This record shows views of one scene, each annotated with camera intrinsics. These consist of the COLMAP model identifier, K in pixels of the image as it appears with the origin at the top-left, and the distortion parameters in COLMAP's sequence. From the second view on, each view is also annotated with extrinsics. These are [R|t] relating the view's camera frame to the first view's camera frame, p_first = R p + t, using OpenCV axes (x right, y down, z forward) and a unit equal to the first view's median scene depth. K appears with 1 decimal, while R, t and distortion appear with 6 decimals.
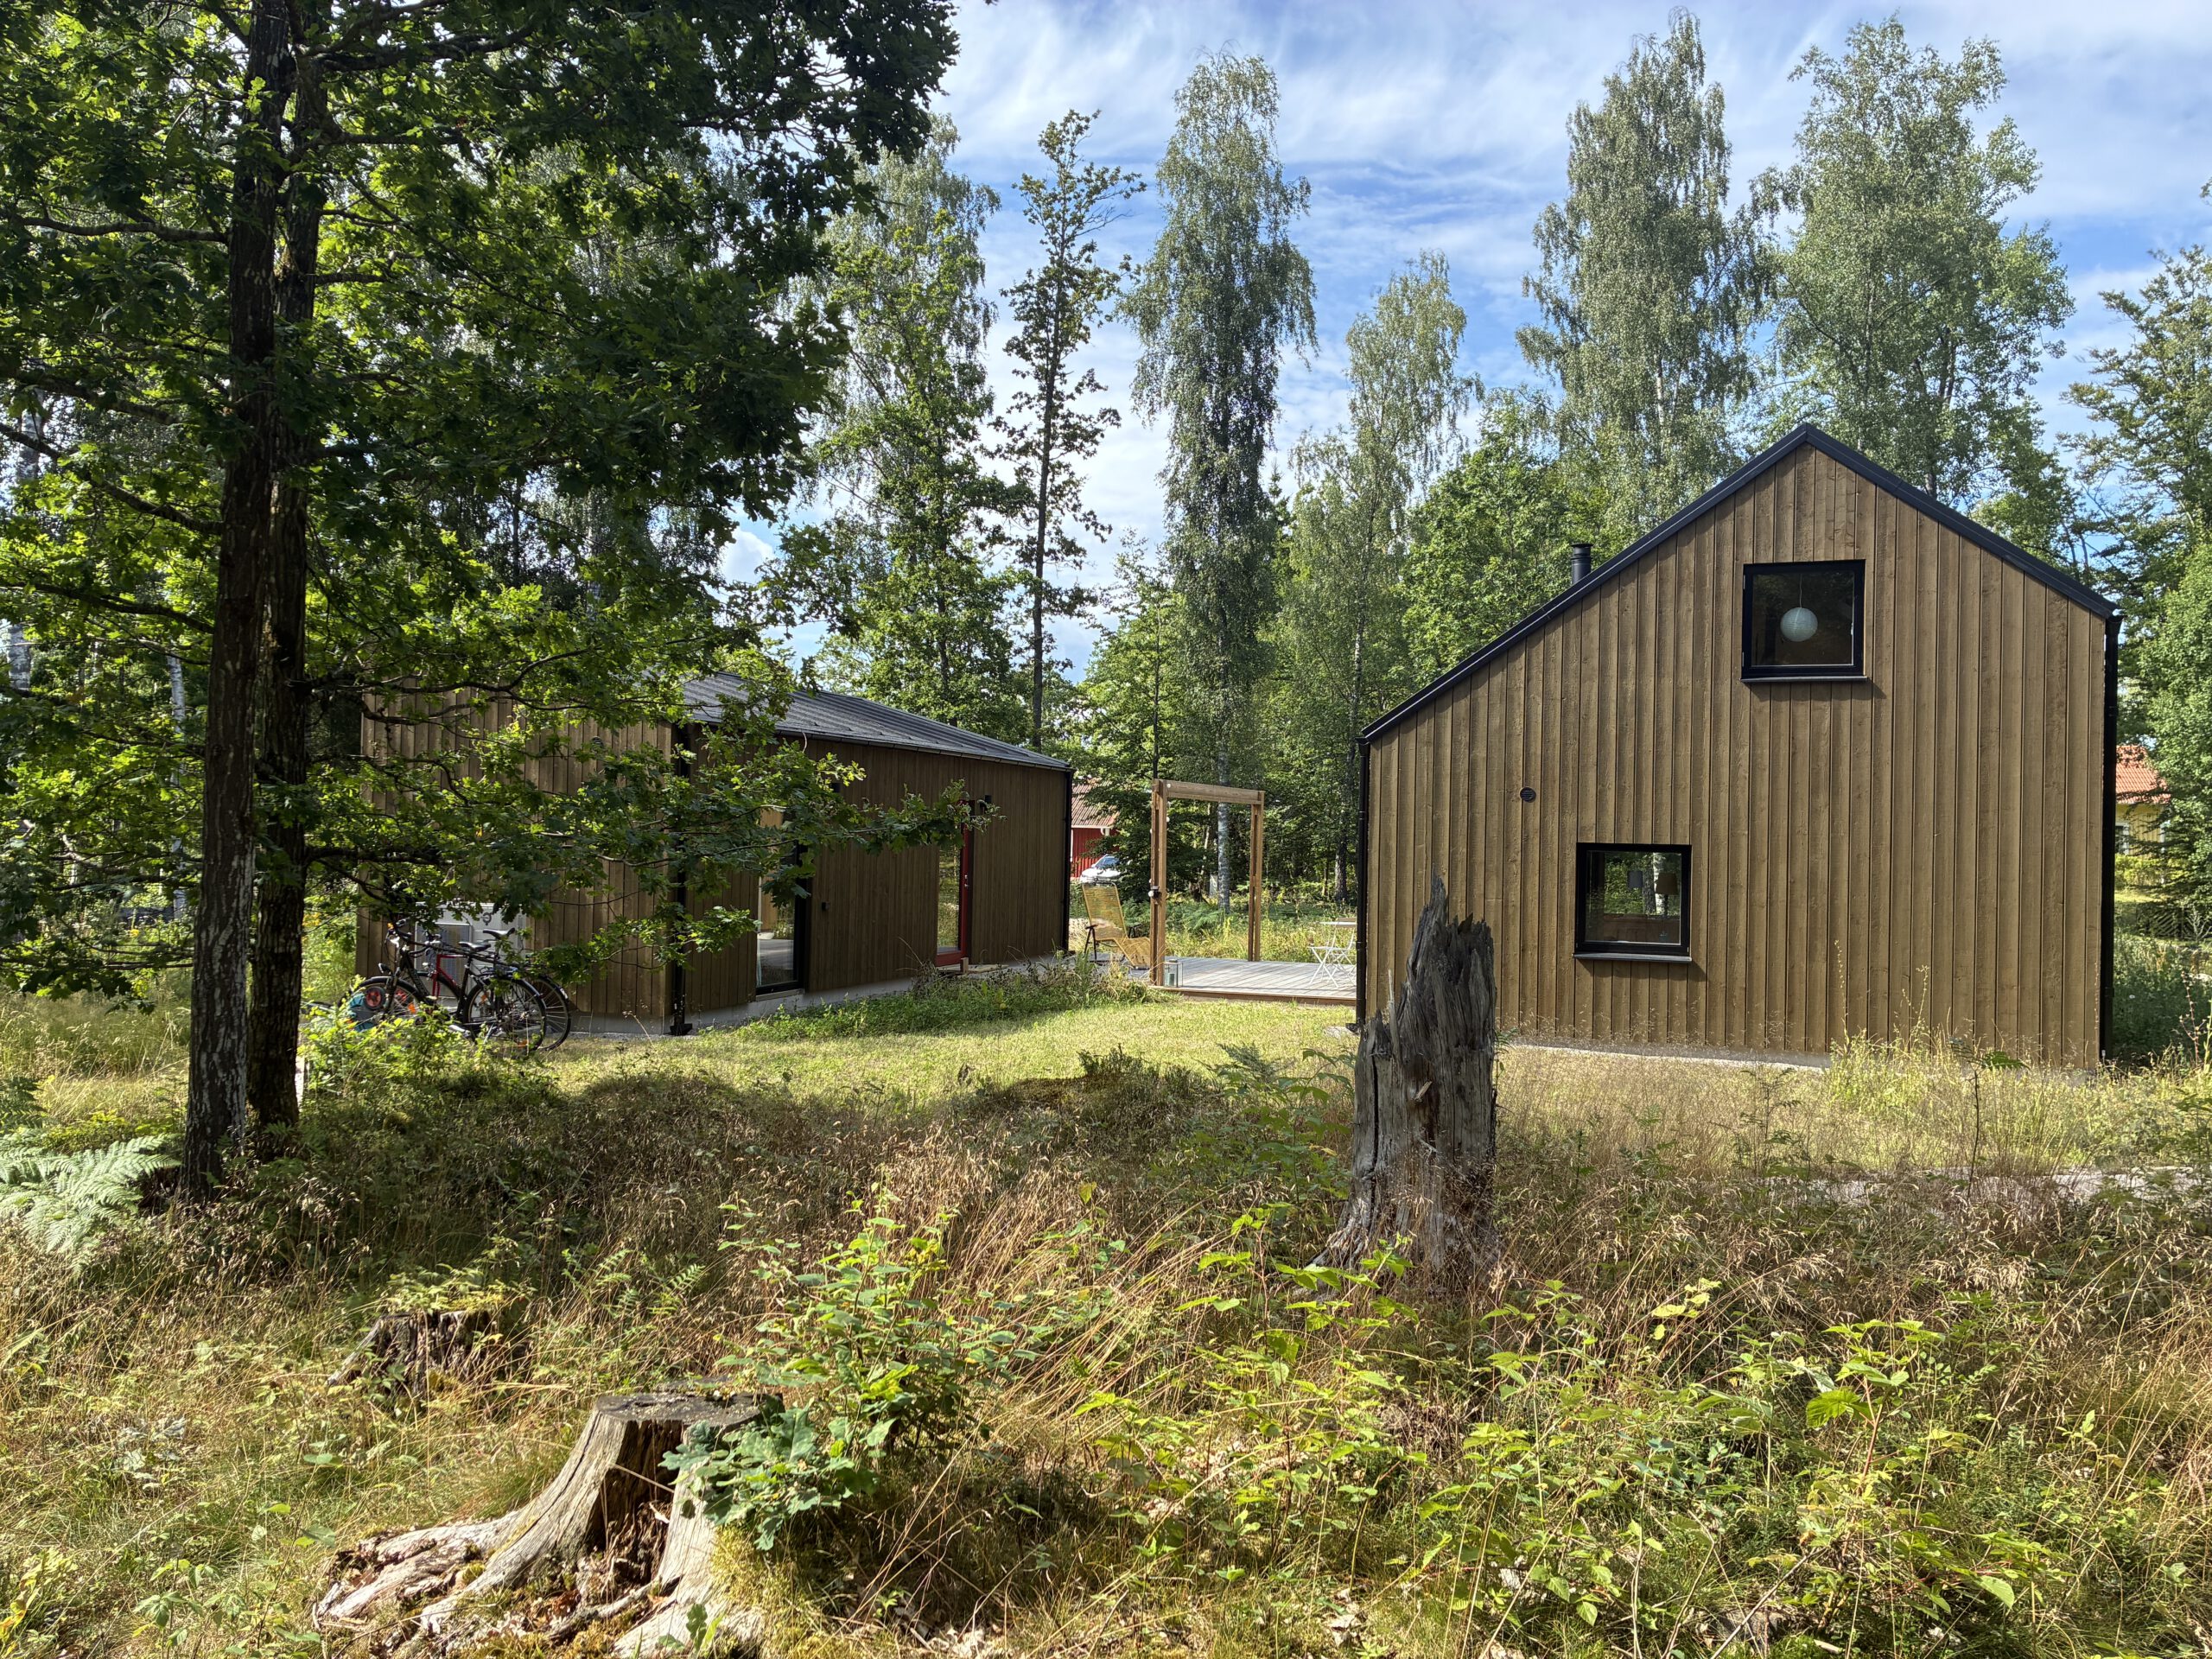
lens RADIAL K [[1672.1, 0, 1108.8], [0, 1672.1, 827.3], [0, 0, 1]] dist [0.043571, -0.055587]
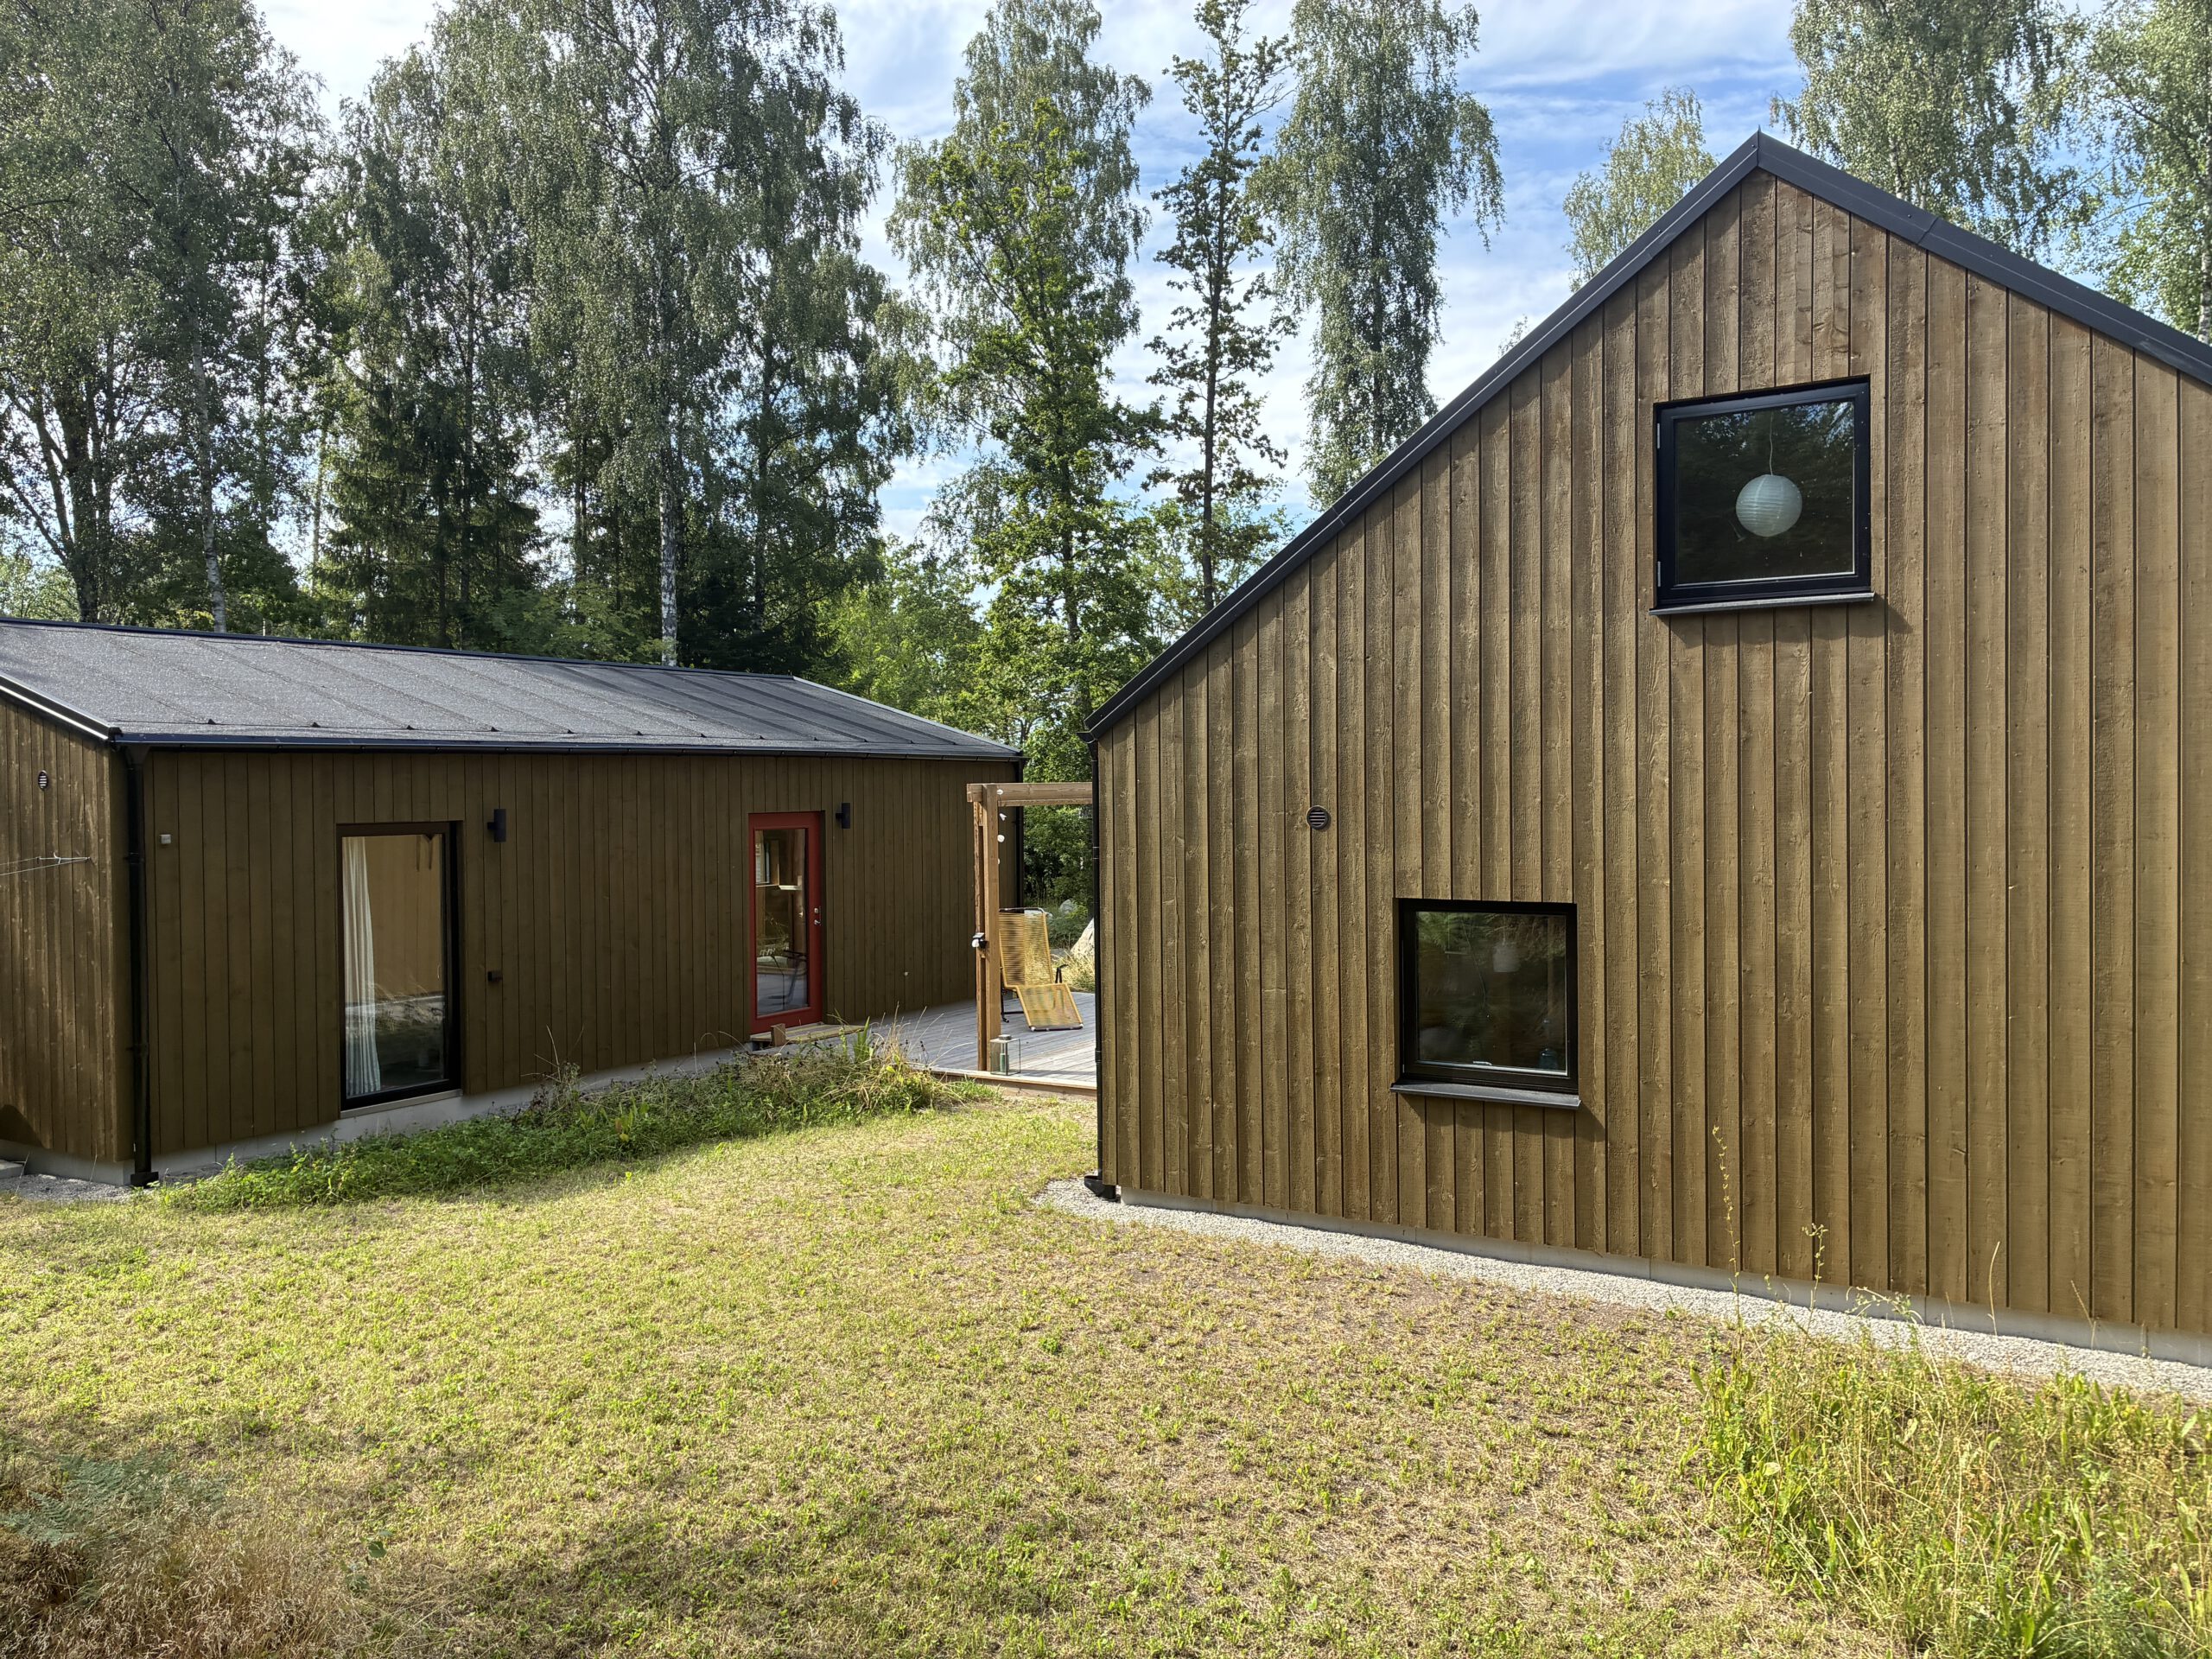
lens RADIAL K [[1672.1, 0, 1097.7], [0, 1672.1, 822.3], [0, 0, 1]] dist [0.043571, -0.055587]
pose [[0.974752, -0.027149, -0.221636, 0.126339], [0.033236, 0.999165, 0.023780, -0.014538], [0.220805, -0.030546, 0.974840, 0.162250]]
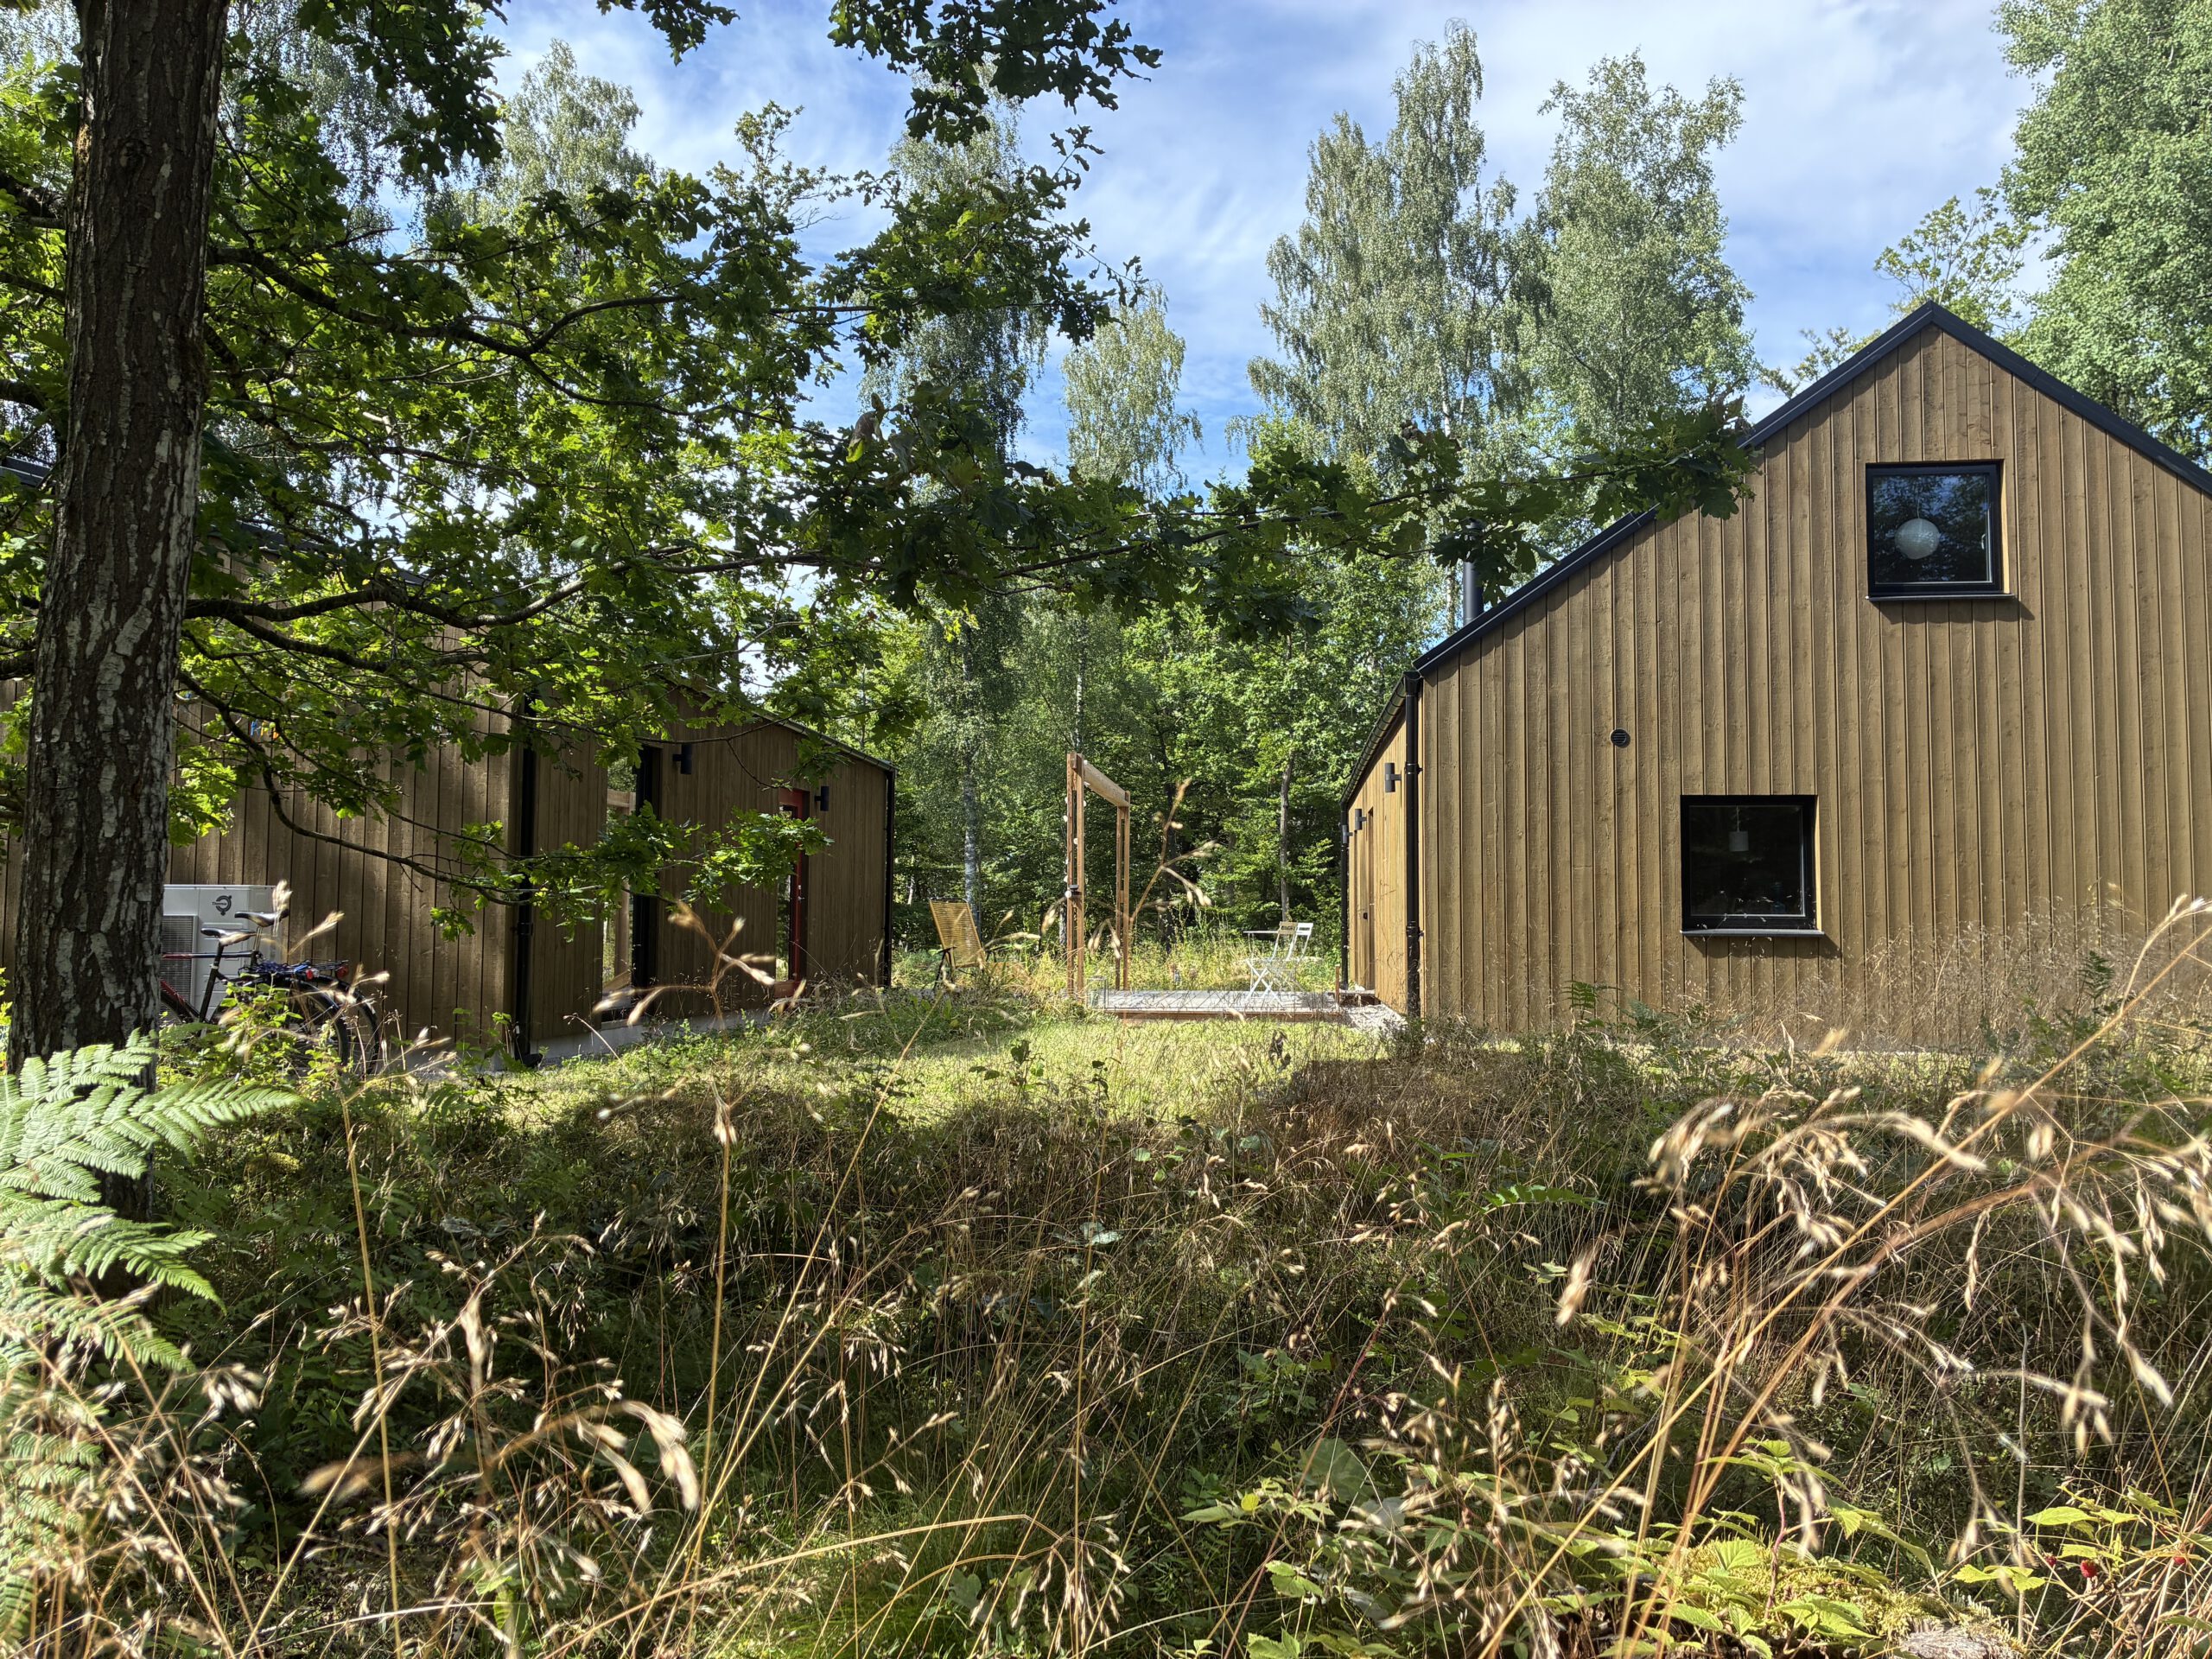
lens RADIAL K [[1672.1, 0, 1118.9], [0, 1672.1, 828.5], [0, 0, 1]] dist [0.043571, -0.055587]
pose [[0.972098, -0.001746, 0.234568, -0.074547], [0.013170, 0.998801, -0.047145, 0.024783], [-0.234205, 0.048919, 0.970956, 0.108831]]
